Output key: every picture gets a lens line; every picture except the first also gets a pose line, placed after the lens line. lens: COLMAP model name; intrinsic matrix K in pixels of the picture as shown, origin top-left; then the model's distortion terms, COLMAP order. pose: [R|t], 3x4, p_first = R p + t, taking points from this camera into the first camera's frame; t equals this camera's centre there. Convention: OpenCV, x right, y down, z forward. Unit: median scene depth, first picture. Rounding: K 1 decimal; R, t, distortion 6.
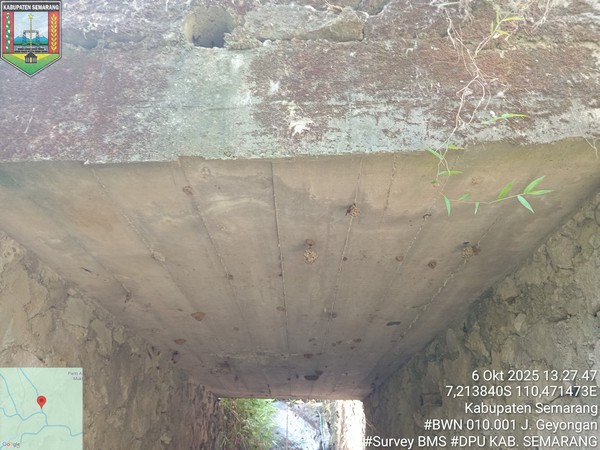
lens RADIAL K [[450.7, 0, 300.0], [0, 450.7, 225.0], [0, 0, 1]] dist [0.057538, -0.131579]
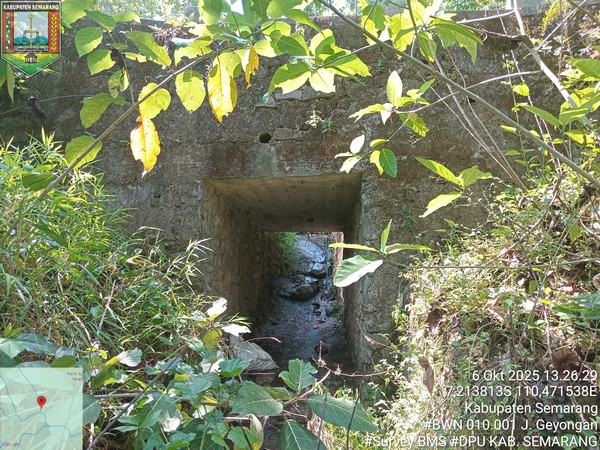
lens RADIAL K [[448.3, 0, 300.0], [0, 448.3, 225.0], [0, 0, 1]] dist [0.063071, -0.142857]
pose [[0.997840, -0.012166, -0.064549, 0.229802], [0.032870, 0.943291, 0.330334, -0.658854], [0.056869, -0.331743, 0.941654, -1.914994]]
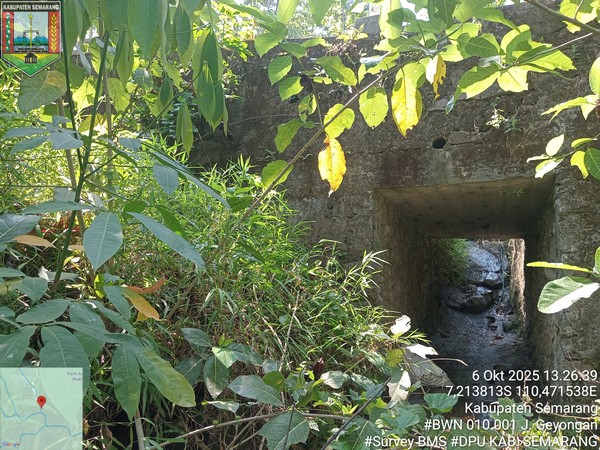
lens RADIAL K [[450.7, 0, 300.0], [0, 450.7, 225.0], [0, 0, 1]] dist [0.057538, -0.131579]
pose [[0.916222, -0.022447, -0.400041, 0.152836], [0.150358, 0.944725, 0.291356, -0.695999], [0.371388, -0.327096, 0.868953, -1.900970]]
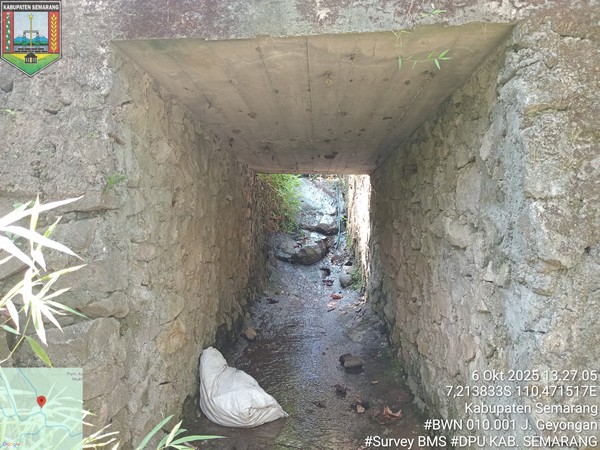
lens RADIAL K [[448.3, 0, 300.0], [0, 448.3, 225.0], [0, 0, 1]] dist [0.063071, -0.142857]
pose [[0.999029, -0.000752, -0.044040, -0.006731], [0.020509, 0.892799, 0.449989, -0.158459], [0.038981, -0.450456, 0.891947, -0.537424]]
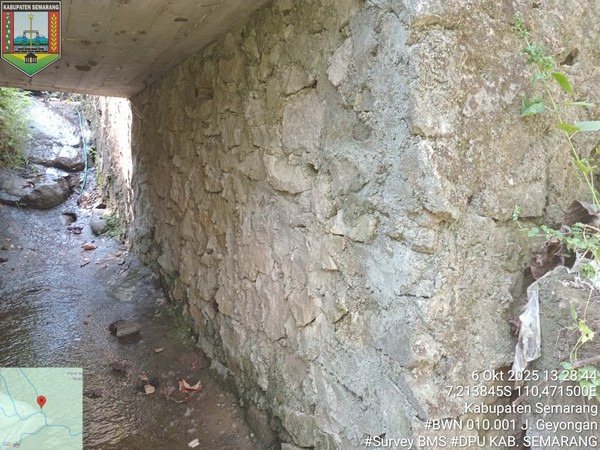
lens RADIAL K [[450.7, 0, 300.0], [0, 450.7, 225.0], [0, 0, 1]] dist [0.057538, -0.131579]
pose [[0.872359, -0.043161, 0.486956, -0.116671], [-0.242044, 0.827302, 0.506938, 0.009009], [-0.424740, -0.560097, 0.711258, -0.200378]]
